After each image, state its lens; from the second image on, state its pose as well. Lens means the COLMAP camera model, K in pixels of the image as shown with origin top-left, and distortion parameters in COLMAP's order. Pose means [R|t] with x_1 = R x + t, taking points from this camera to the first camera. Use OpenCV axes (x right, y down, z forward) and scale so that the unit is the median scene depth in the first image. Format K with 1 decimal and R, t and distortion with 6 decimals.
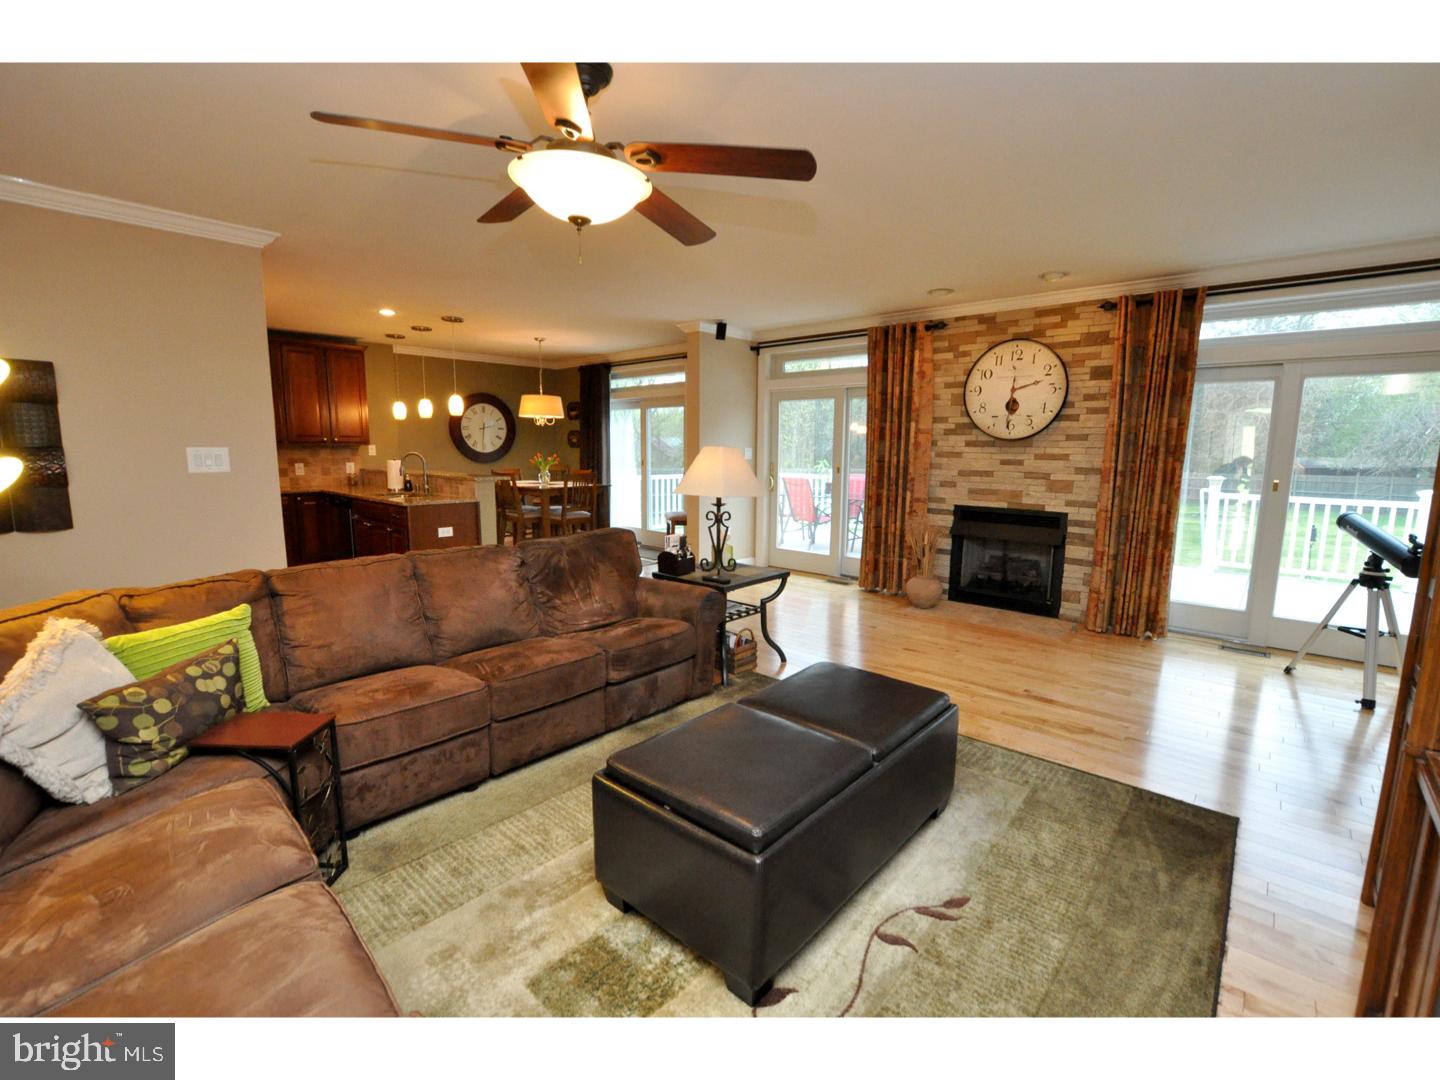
lens RADIAL K [[631.3, 0, 723.1], [0, 631.3, 539.7], [0, 0, 1]] dist [-0.031431, 0.003116]
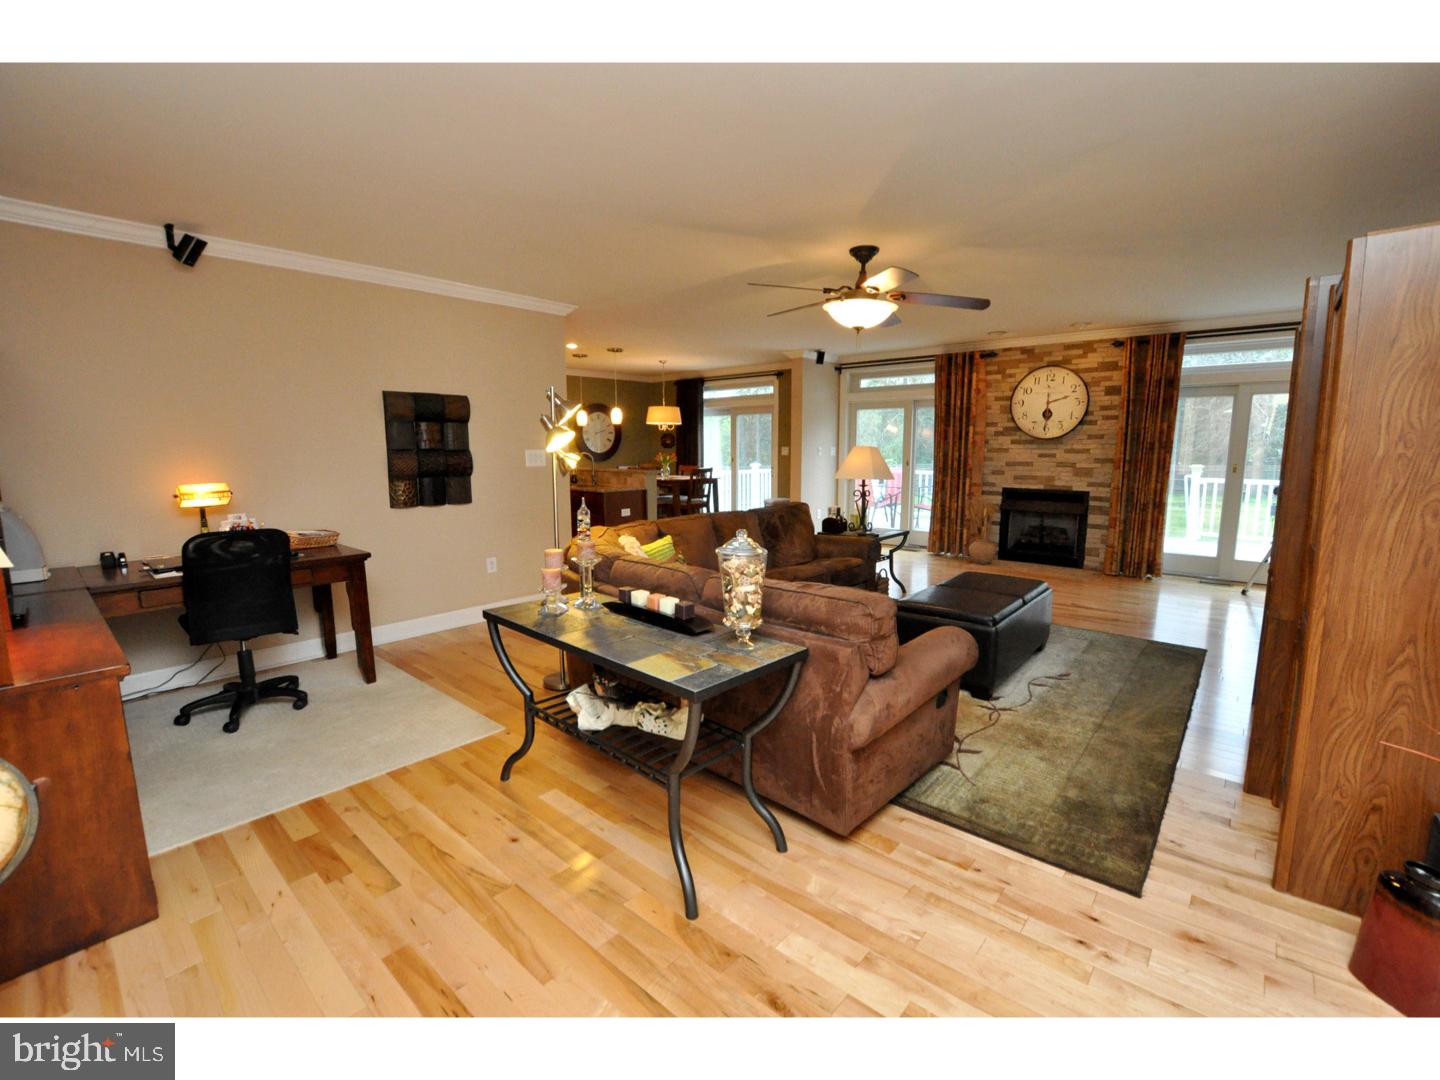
lens RADIAL K [[631.3, 0, 722.2], [0, 631.3, 539.6], [0, 0, 1]] dist [-0.031431, 0.003116]
pose [[0.999825, -0.013595, 0.012815, -0.258152], [0.013576, 0.999907, 0.001565, 0.046679], [-0.012835, -0.001391, 0.999917, -0.342803]]
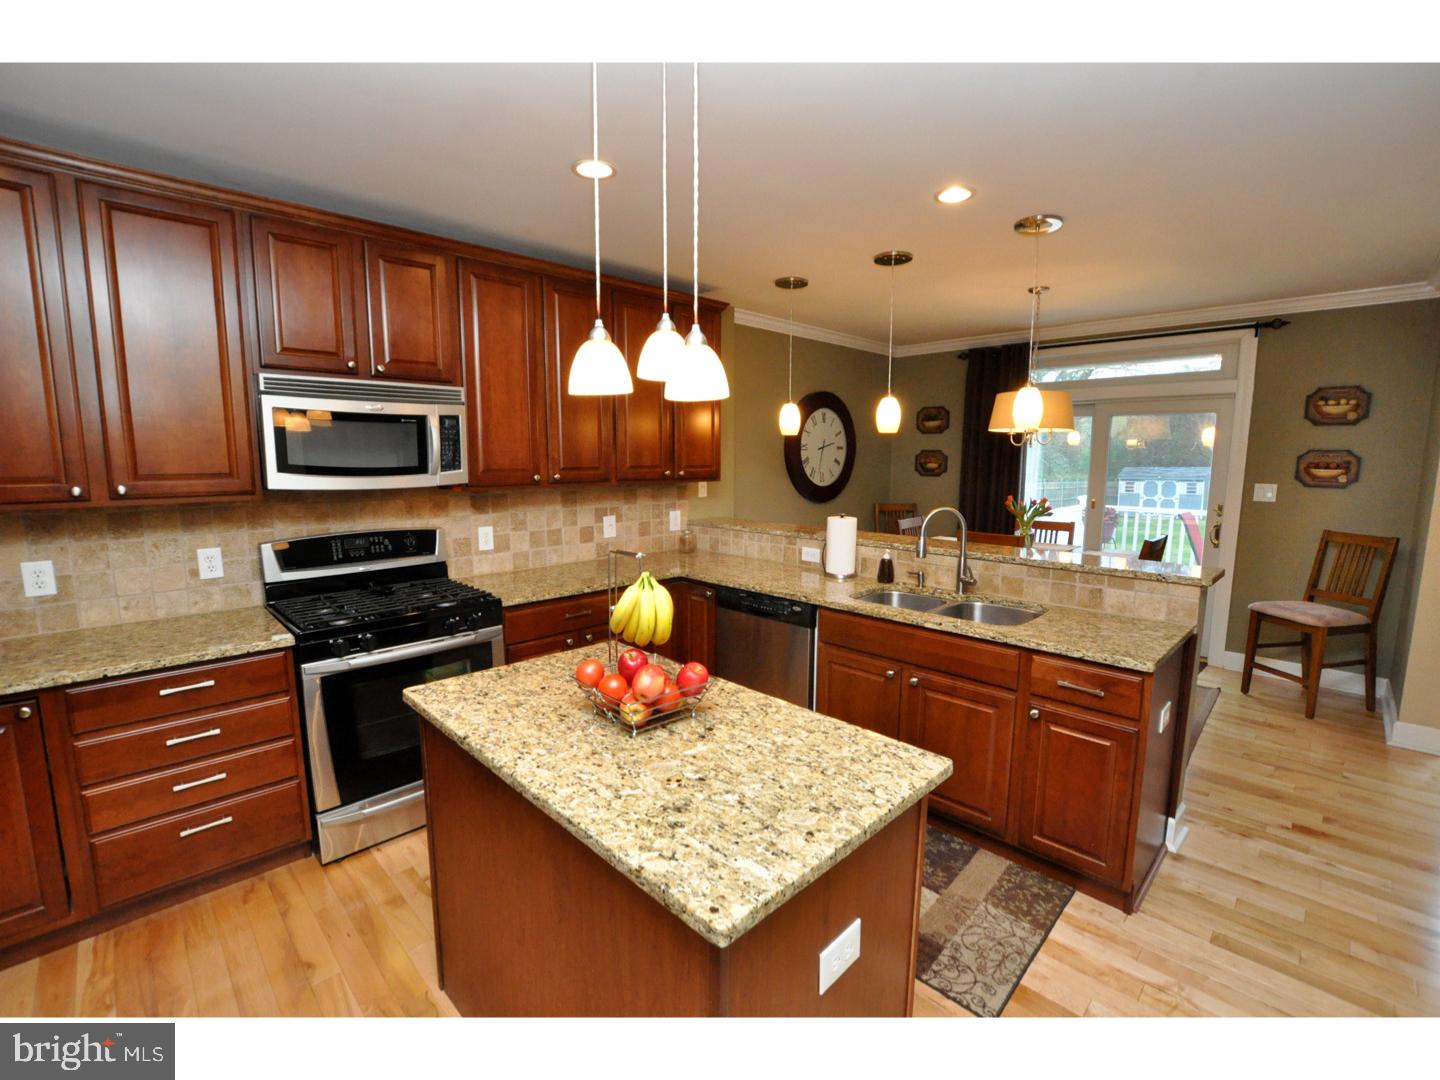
lens RADIAL K [[631.3, 0, 729.6], [0, 631.3, 525.8], [0, 0, 1]] dist [-0.031431, 0.003116]
pose [[0.998763, -0.000689, -0.049712, -0.707890], [-0.001116, 0.999342, -0.036263, -0.121475], [0.049704, 0.036274, 0.998105, 0.586276]]
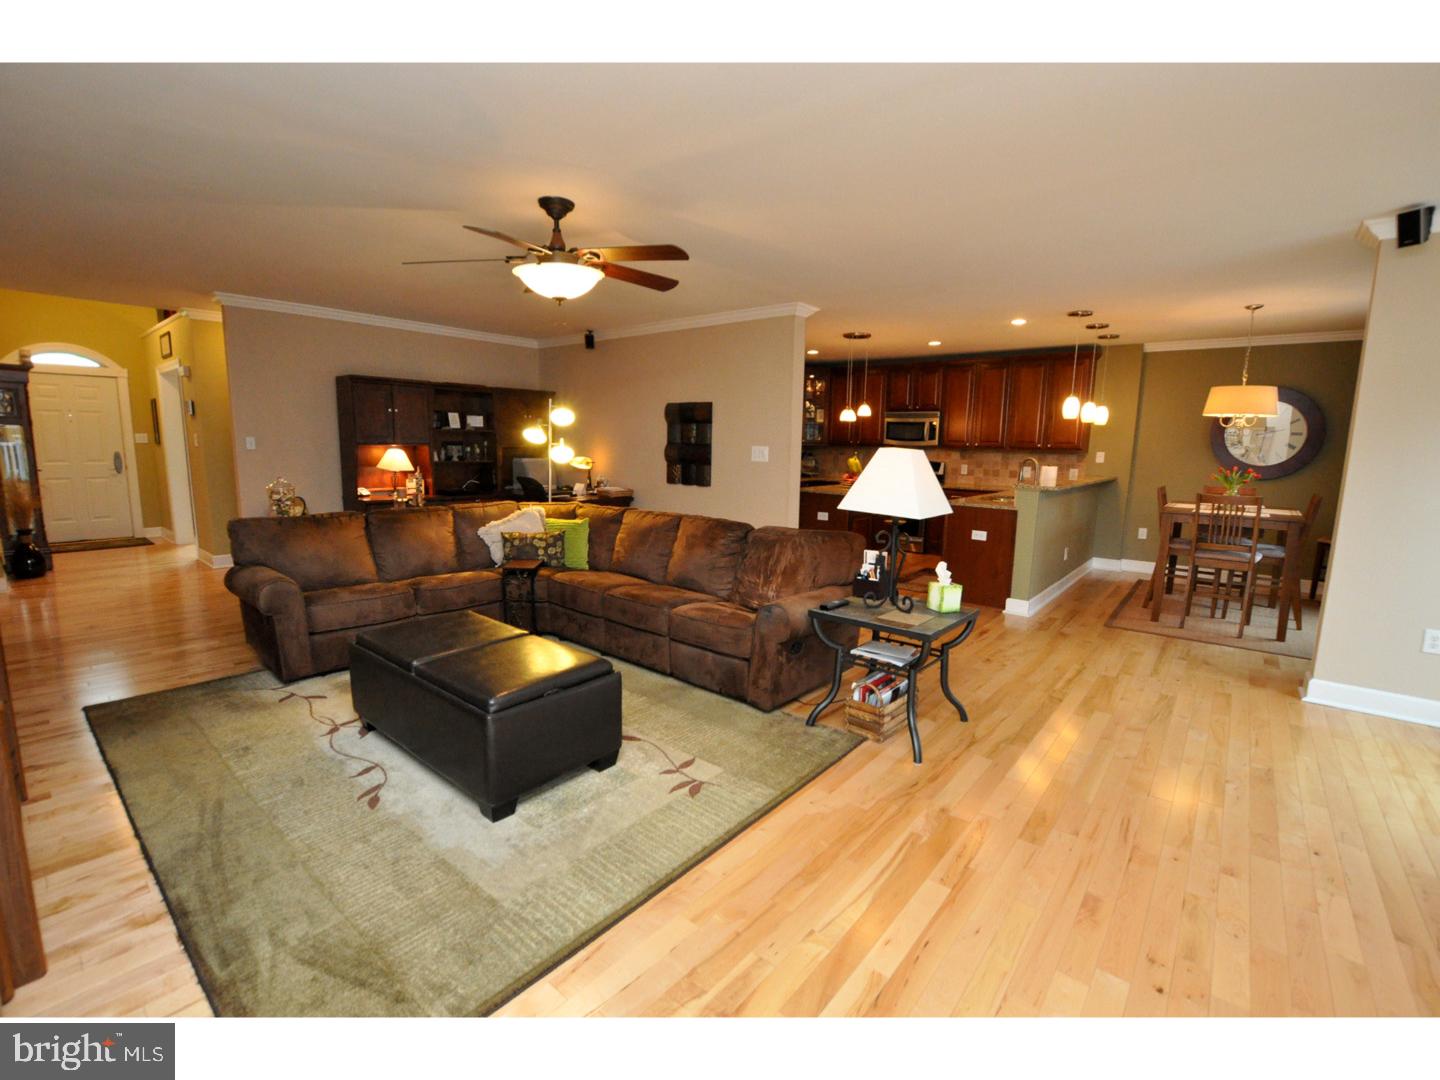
lens RADIAL K [[631.3, 0, 722.6], [0, 631.3, 539.7], [0, 0, 1]] dist [-0.031431, 0.003116]
pose [[0.036366, 0.144751, -0.988800, 0.547692], [-0.163456, 0.976990, 0.137011, -0.076847], [0.985880, 0.156643, 0.059190, 0.538005]]
